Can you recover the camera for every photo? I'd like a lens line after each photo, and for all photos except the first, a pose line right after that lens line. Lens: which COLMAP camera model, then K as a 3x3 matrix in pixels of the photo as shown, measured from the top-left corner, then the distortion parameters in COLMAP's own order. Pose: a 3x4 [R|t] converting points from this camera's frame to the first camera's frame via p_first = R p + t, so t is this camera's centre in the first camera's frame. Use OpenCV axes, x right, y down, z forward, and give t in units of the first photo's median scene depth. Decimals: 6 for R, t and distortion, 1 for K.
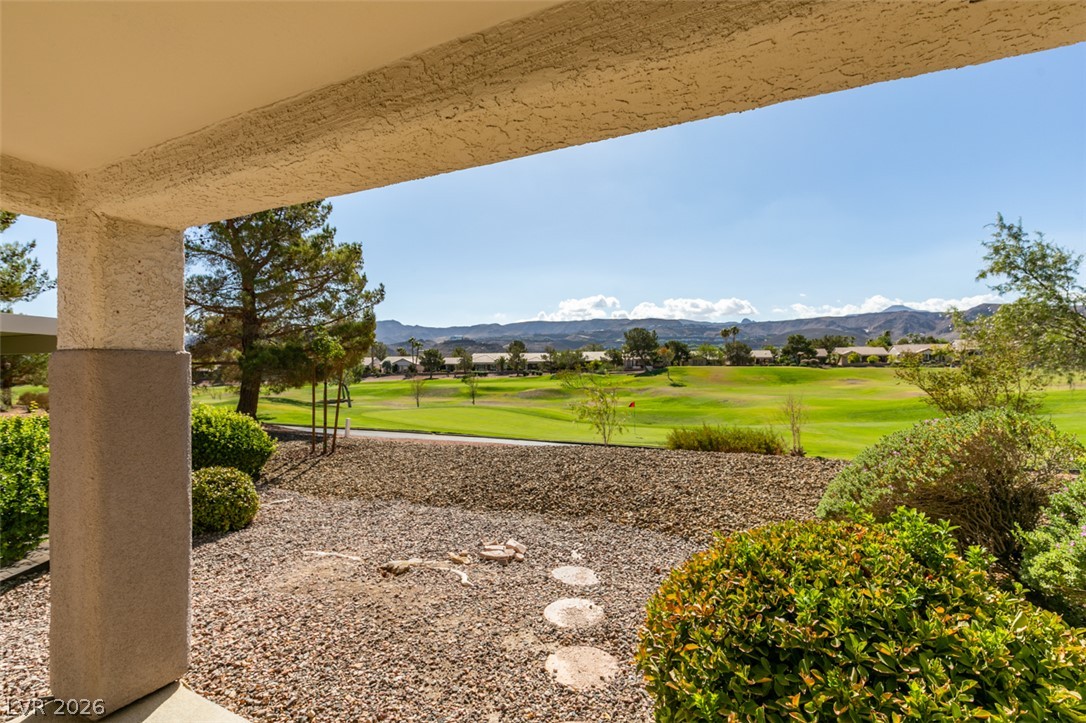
lens RADIAL K [[482.8, 0, 540.0], [0, 482.8, 361.9], [0, 0, 1]] dist [0.004412, 0.000456]
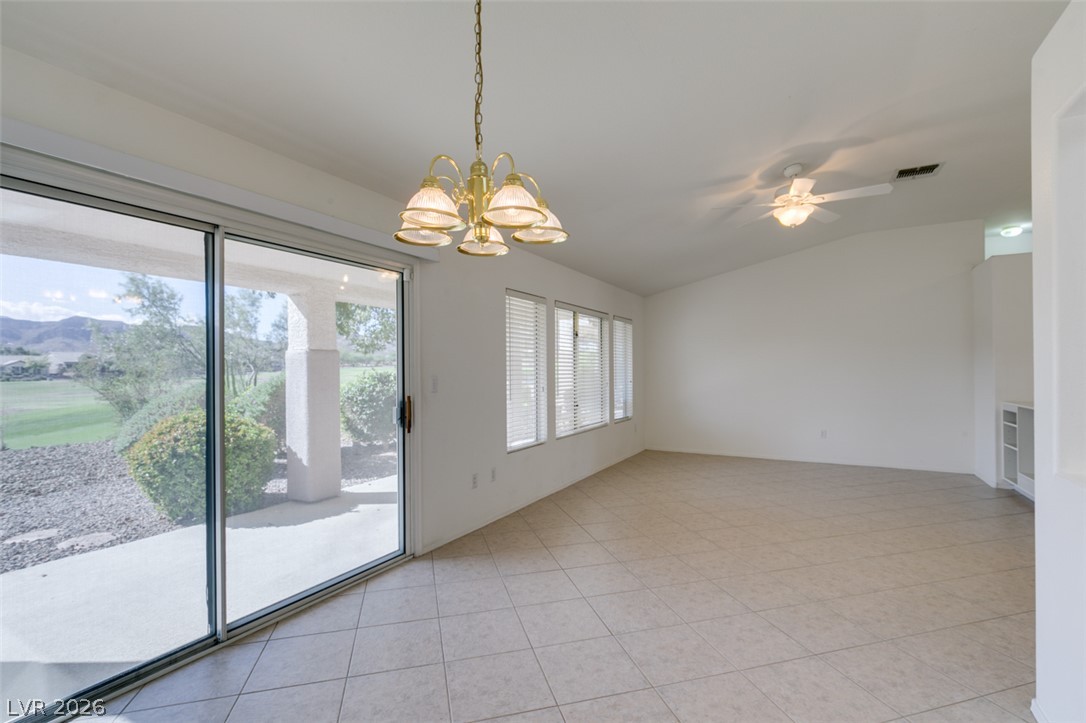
lens RADIAL K [[486.4, 0, 541.1], [0, 486.4, 363.9], [0, 0, 1]] dist [0.000608, 0.000361]
pose [[0.065374, 0.013695, 0.997767, -0.027154], [0.010249, 0.999844, -0.014395, 0.001530], [-0.997808, 0.011167, 0.065223, -0.015554]]
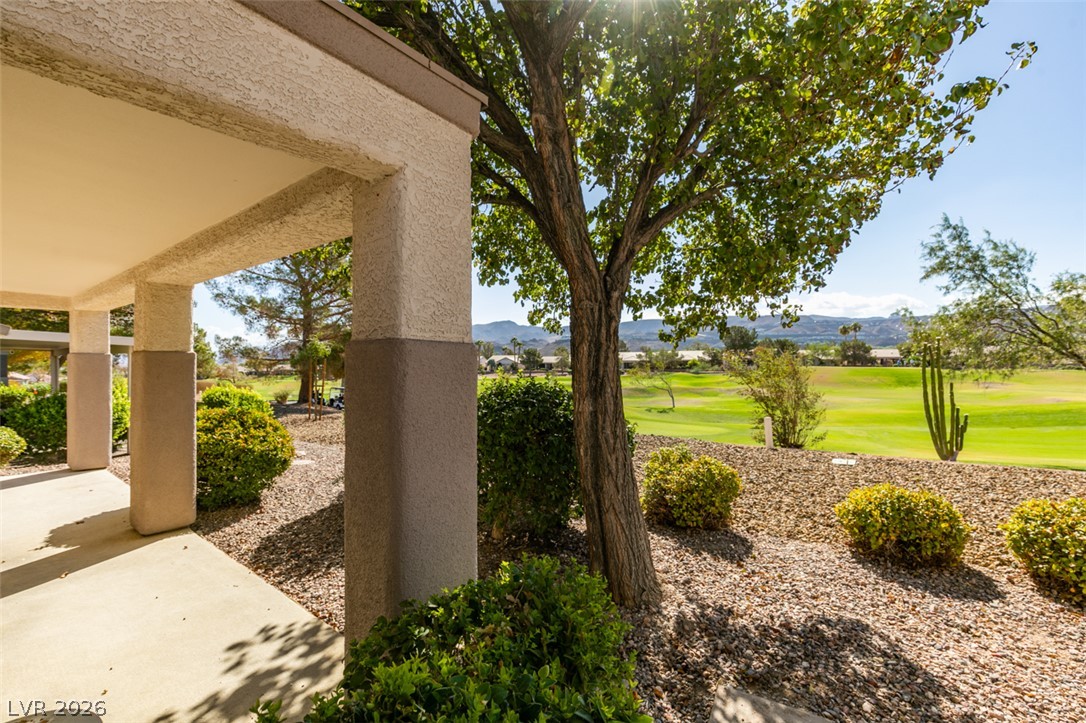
lens RADIAL K [[482.8, 0, 543.9], [0, 482.8, 360.1], [0, 0, 1]] dist [0.004412, 0.000456]
pose [[0.974634, 0.004235, -0.223764, 0.042784], [-0.004715, 0.999988, -0.001610, 0.000554], [0.223755, 0.002624, 0.974642, -0.021230]]
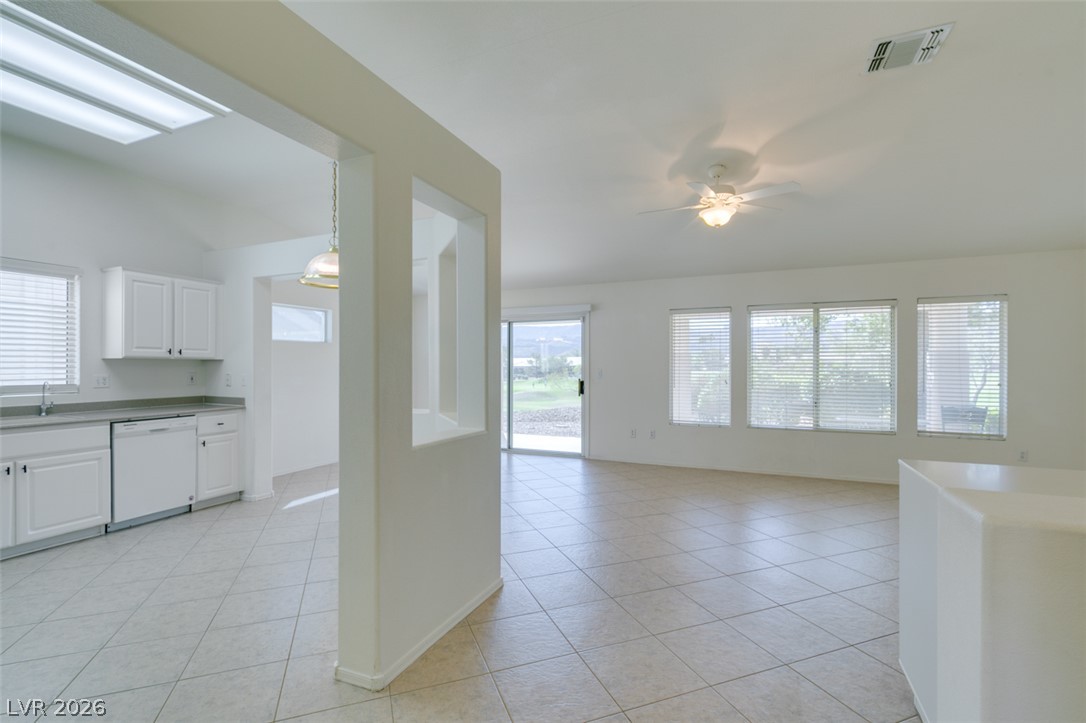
lens RADIAL K [[486.4, 0, 540.7], [0, 486.4, 366.3], [0, 0, 1]] dist [0.000608, 0.000361]
pose [[0.999289, 0.002633, 0.037621, -0.009703], [-0.002563, 0.999995, -0.001900, 0.001555], [-0.037626, 0.001802, 0.999290, -0.056032]]
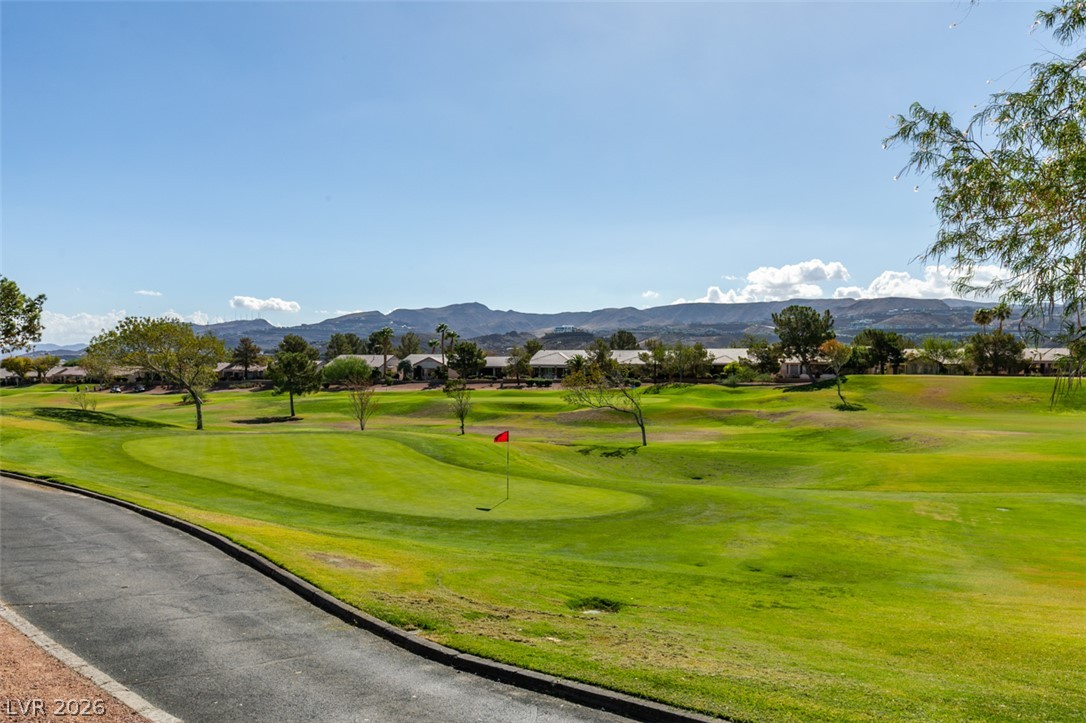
lens RADIAL K [[749.8, 0, 542.6], [0, 749.8, 364.2], [0, 0, 1]] dist [-0.001600, 0.004642]
pose [[0.977173, 0.011650, -0.212127, 0.090613], [-0.012576, 0.999916, -0.003020, 0.004029], [0.212074, 0.005619, 0.977237, 0.066609]]
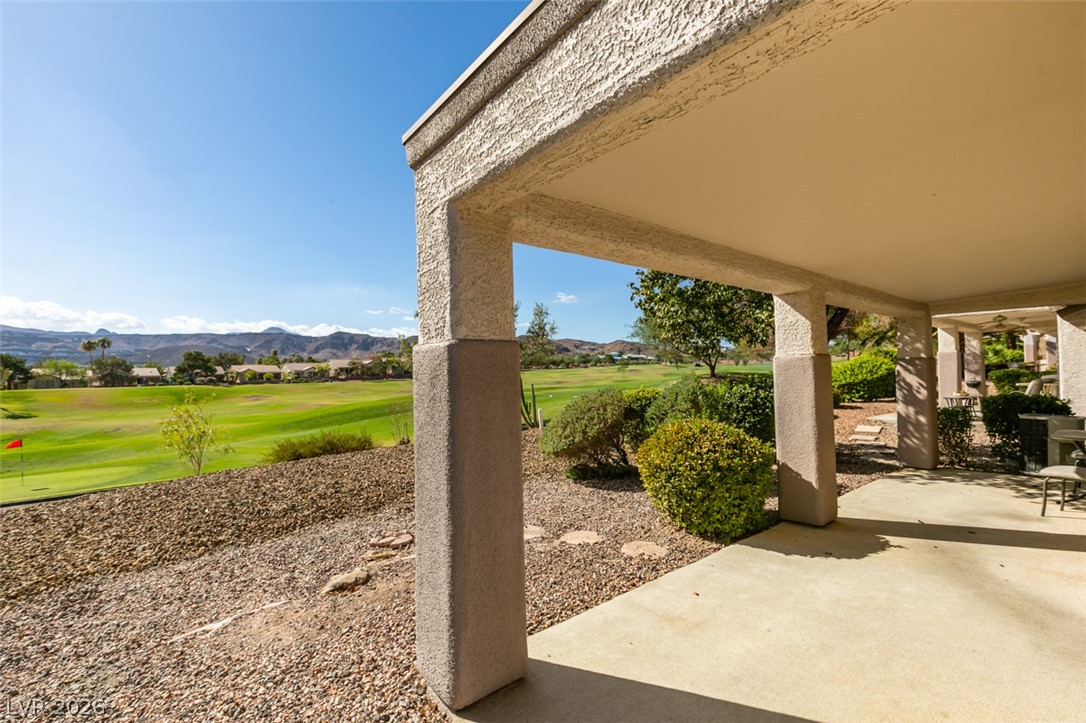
lens RADIAL K [[482.8, 0, 538.3], [0, 482.8, 365.4], [0, 0, 1]] dist [0.004412, 0.000456]
pose [[0.421929, 0.007884, 0.906595, -0.028888], [0.019613, 0.999649, -0.017821, 0.000697], [-0.906417, 0.025300, 0.421626, 0.007241]]
